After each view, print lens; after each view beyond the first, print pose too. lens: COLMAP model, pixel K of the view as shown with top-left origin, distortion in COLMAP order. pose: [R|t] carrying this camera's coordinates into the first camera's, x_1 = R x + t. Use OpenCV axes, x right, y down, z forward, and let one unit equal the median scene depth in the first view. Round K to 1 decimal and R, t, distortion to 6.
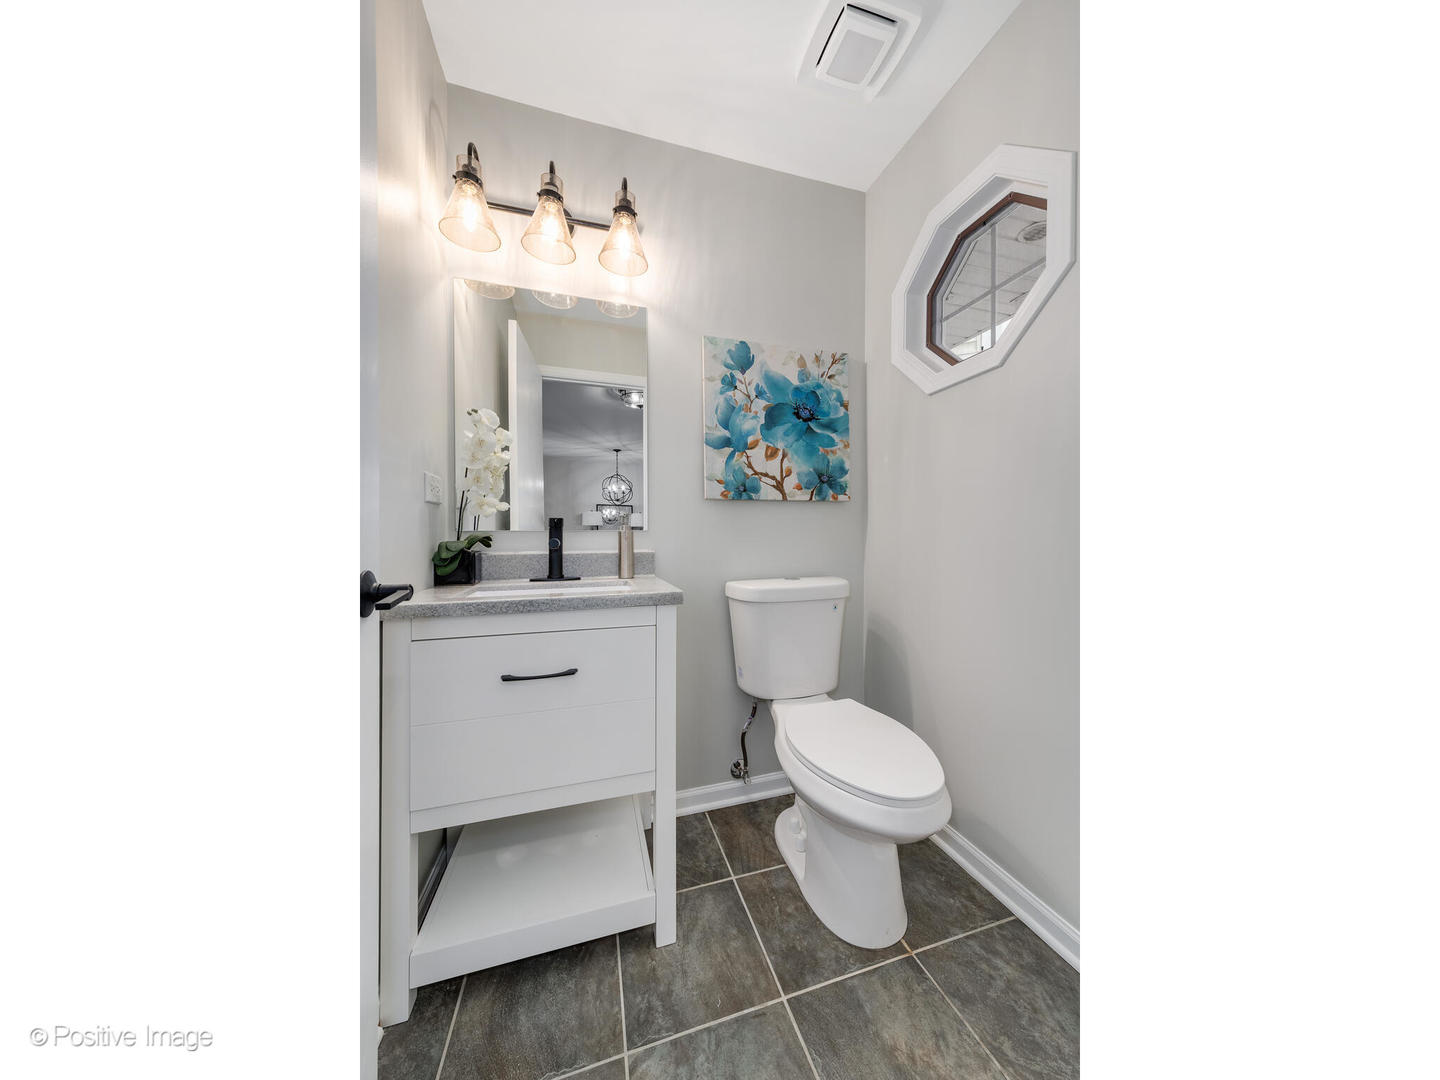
lens RADIAL K [[465.3, 0, 720.0], [0, 465.3, 540.0], [0, 0, 1]] dist [-0.000620, -0.000027]
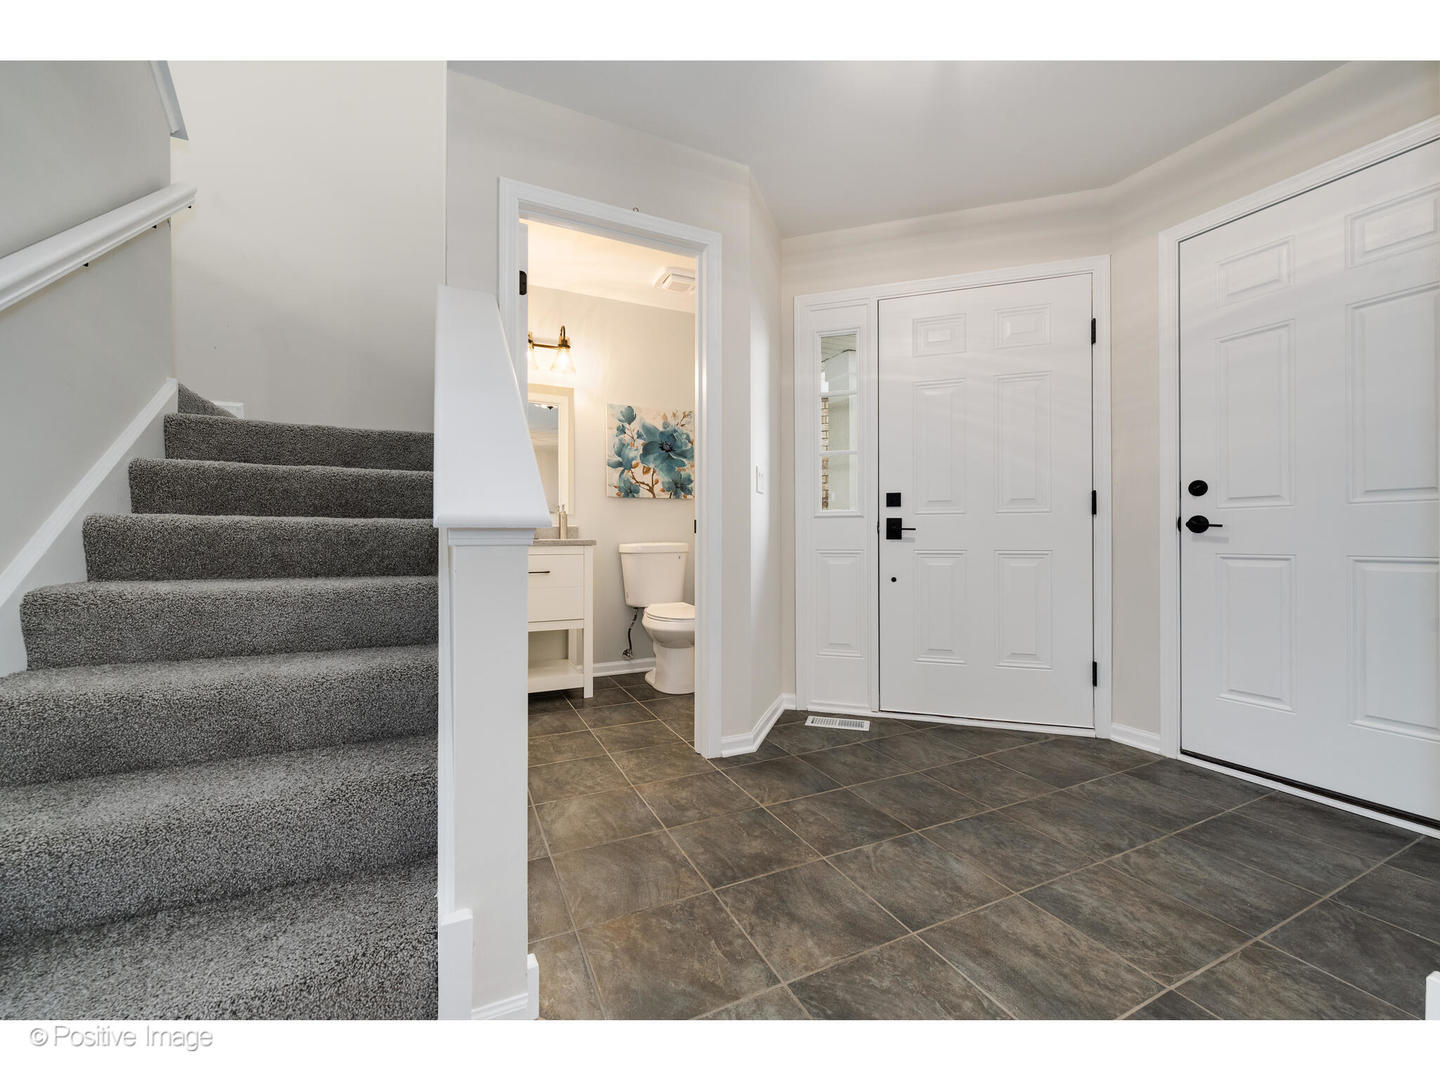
lens RADIAL K [[581.1, 0, 720.0], [0, 581.1, 540.0], [0, 0, 1]] dist [-0.000885, -0.000060]
pose [[0.988985, -0.001009, 0.148012, 0.061399], [0.001358, 0.999997, -0.002258, 0.076475], [-0.148009, 0.002434, 0.988983, -1.175109]]
